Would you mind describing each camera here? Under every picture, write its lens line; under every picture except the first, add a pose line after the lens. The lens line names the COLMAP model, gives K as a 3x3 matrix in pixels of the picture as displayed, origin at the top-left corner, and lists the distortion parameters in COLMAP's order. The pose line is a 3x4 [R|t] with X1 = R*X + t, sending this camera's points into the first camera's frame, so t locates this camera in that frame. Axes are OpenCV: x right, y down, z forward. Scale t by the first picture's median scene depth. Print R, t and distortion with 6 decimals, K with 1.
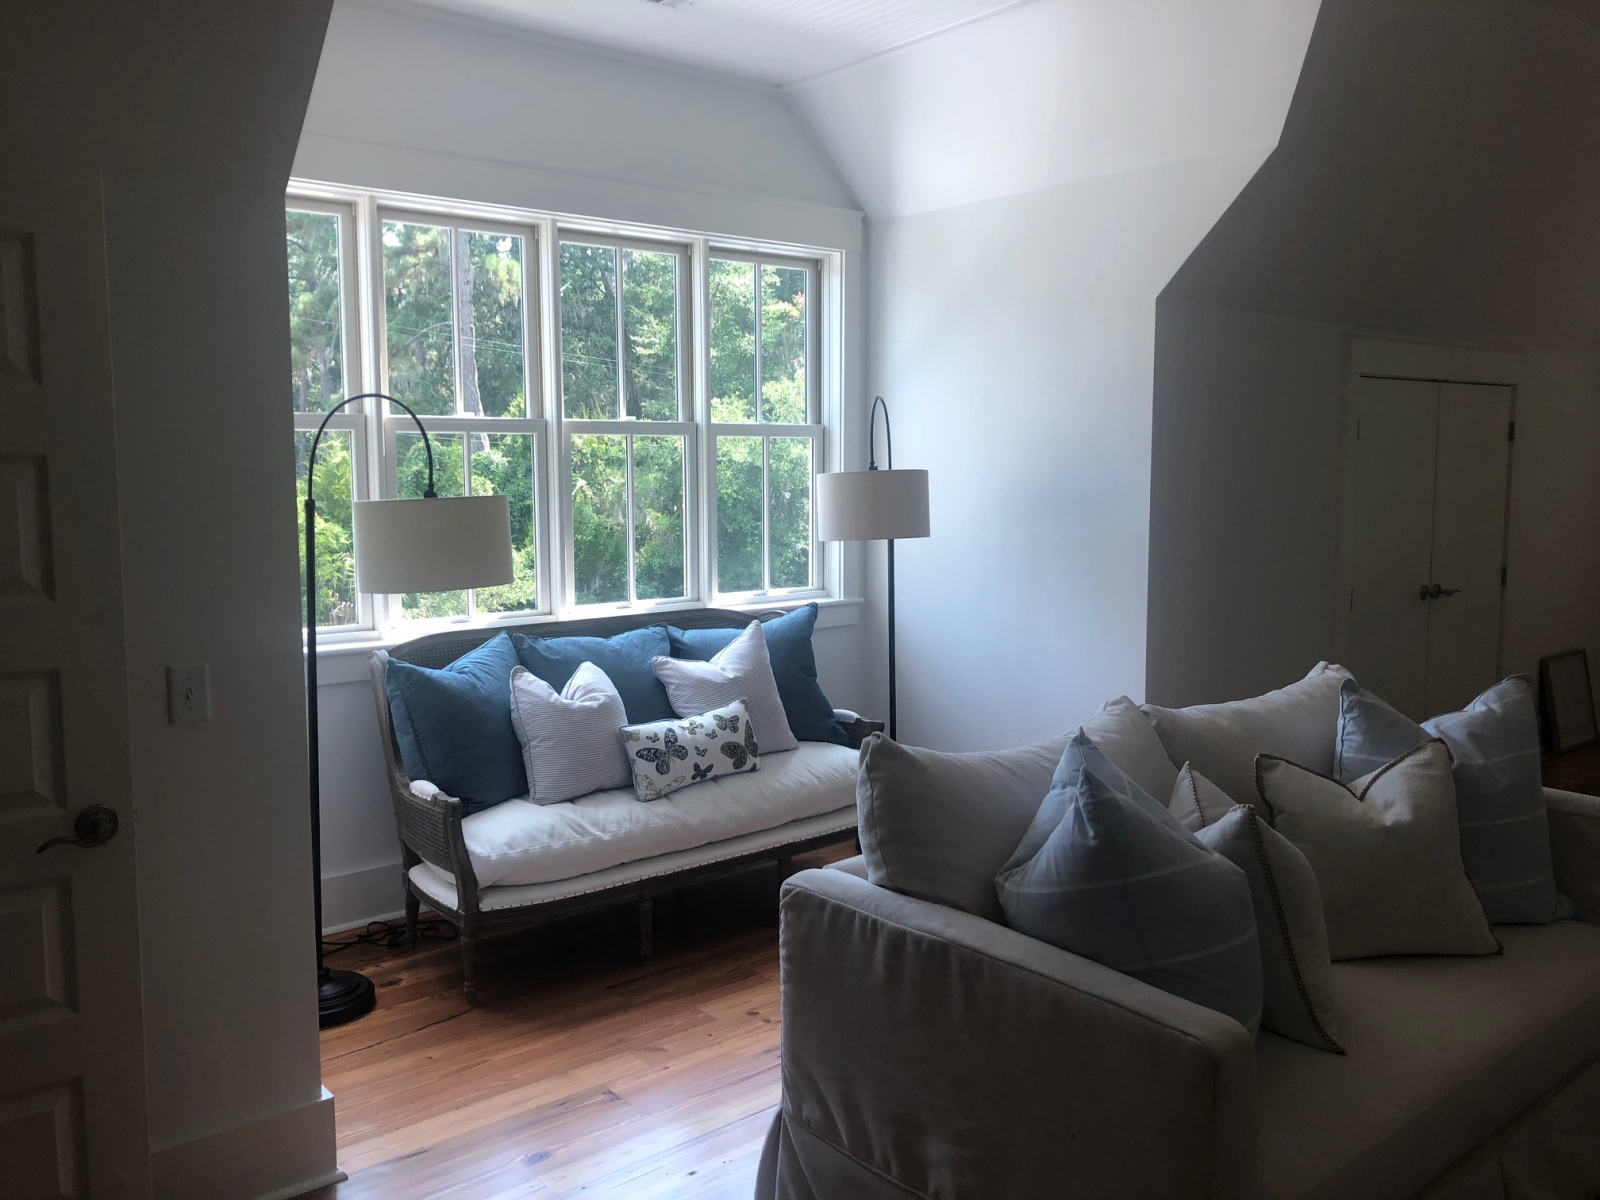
lens RADIAL K [[1306.2, 0, 796.1], [0, 1306.2, 575.7], [0, 0, 1]] dist [0.025512, -0.014529]
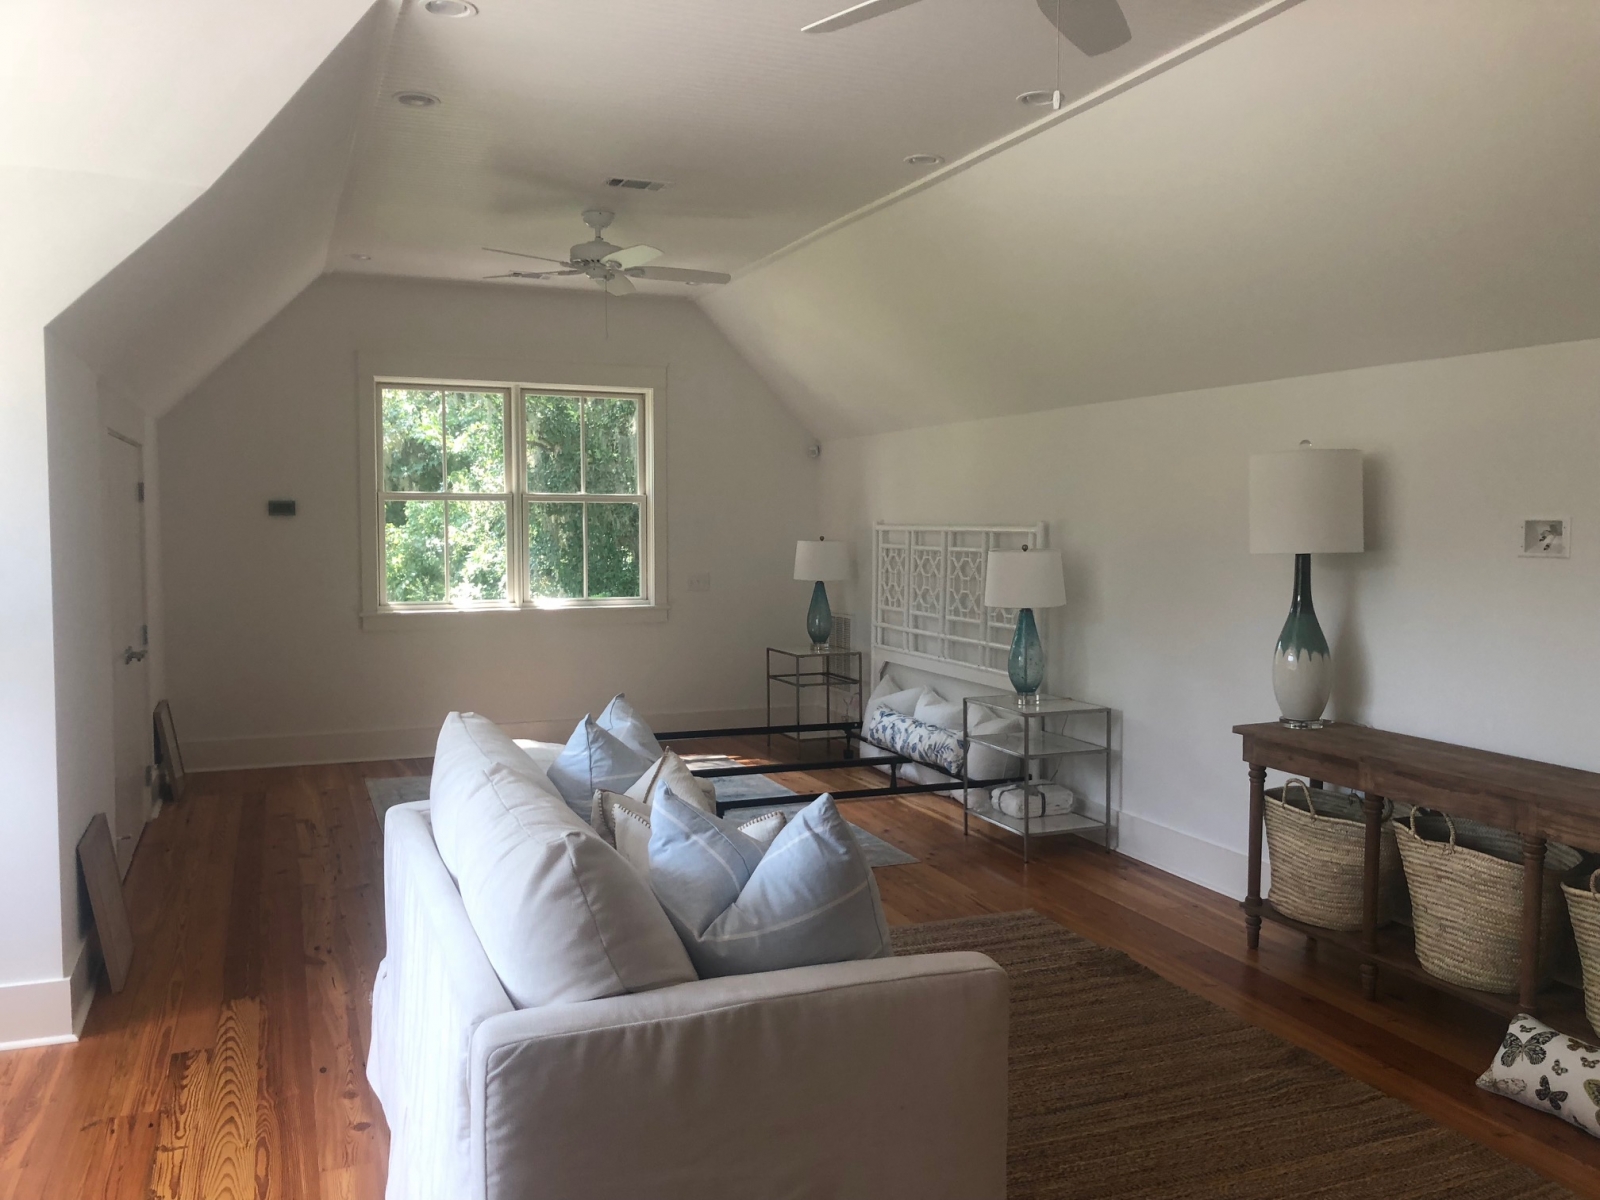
lens RADIAL K [[1306.2, 0, 815.3], [0, 1306.2, 595.1], [0, 0, 1]] dist [0.025512, -0.014529]
pose [[0.289896, -0.055625, 0.955440, -0.678345], [0.082411, 0.996052, 0.032985, -0.050718], [-0.953503, 0.069176, 0.293336, 0.533685]]
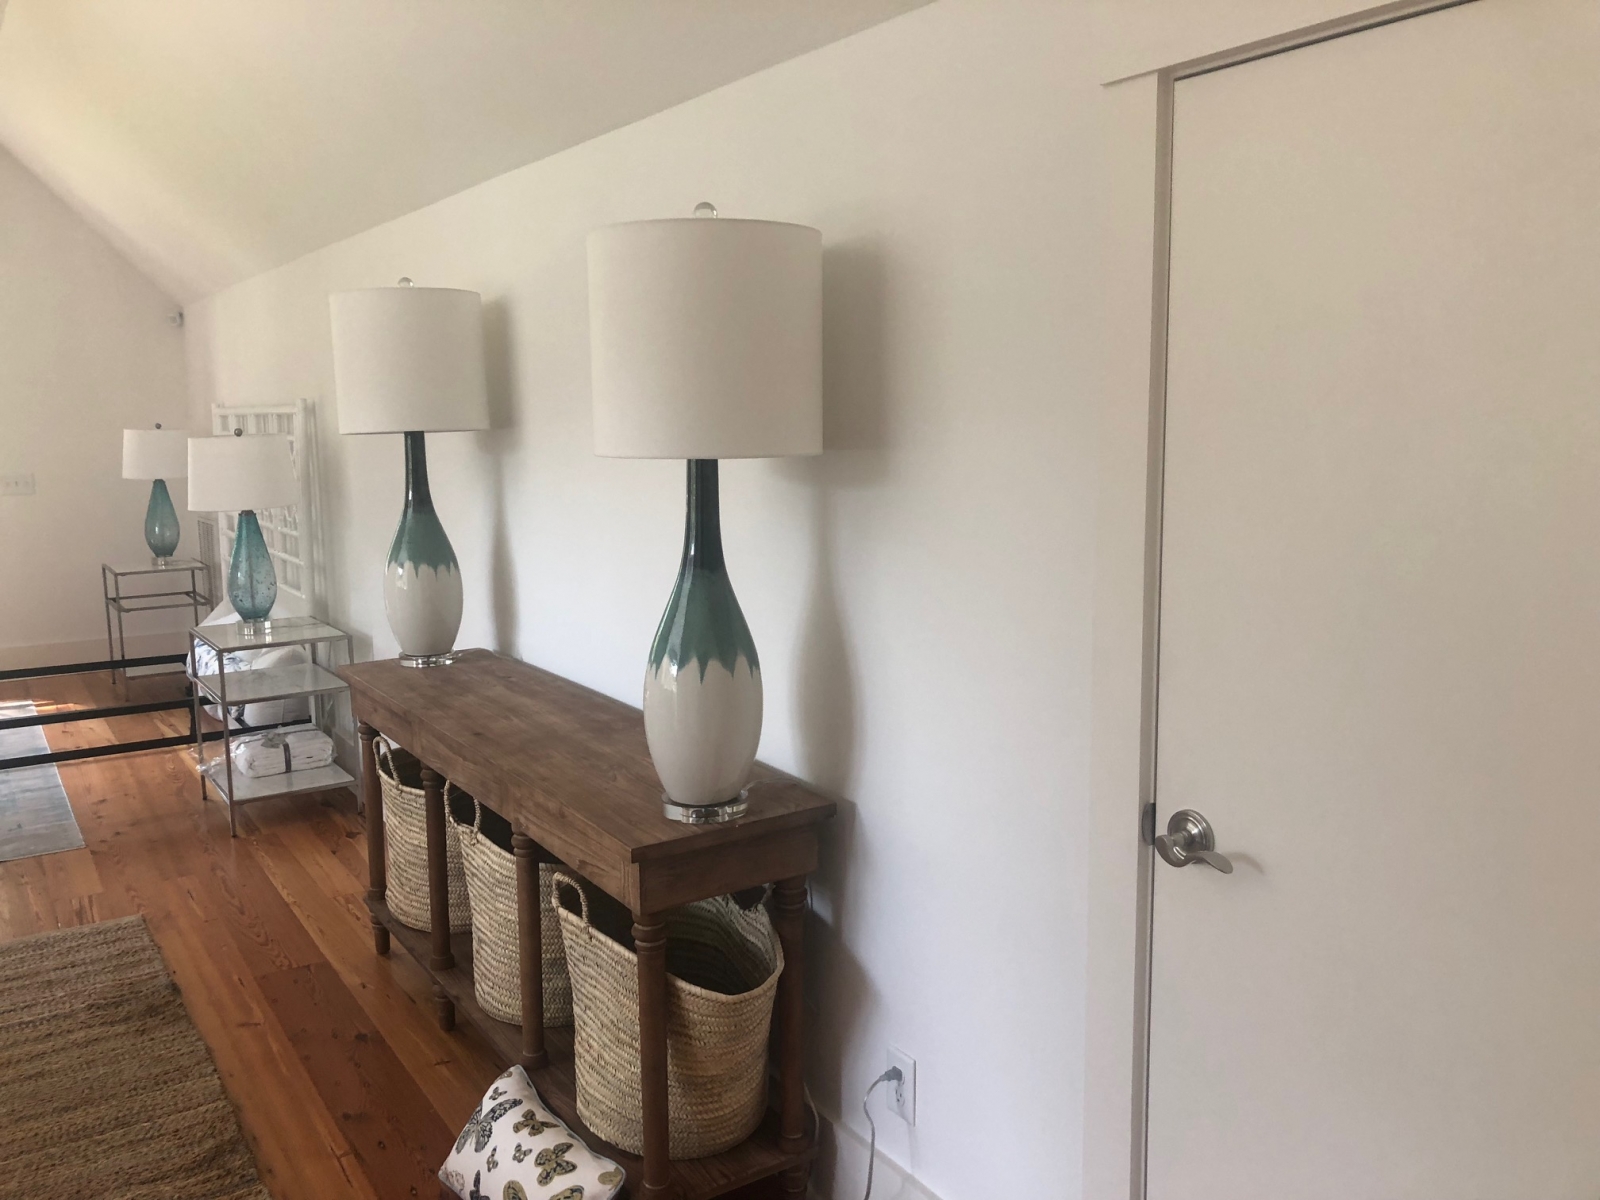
lens RADIAL K [[1306.2, 0, 795.5], [0, 1306.2, 581.0], [0, 0, 1]] dist [0.025512, -0.014529]
pose [[0.109885, -0.131701, 0.985180, -0.056642], [0.099168, 0.987690, 0.120976, 0.033564], [-0.988985, 0.084405, 0.121593, -0.119353]]
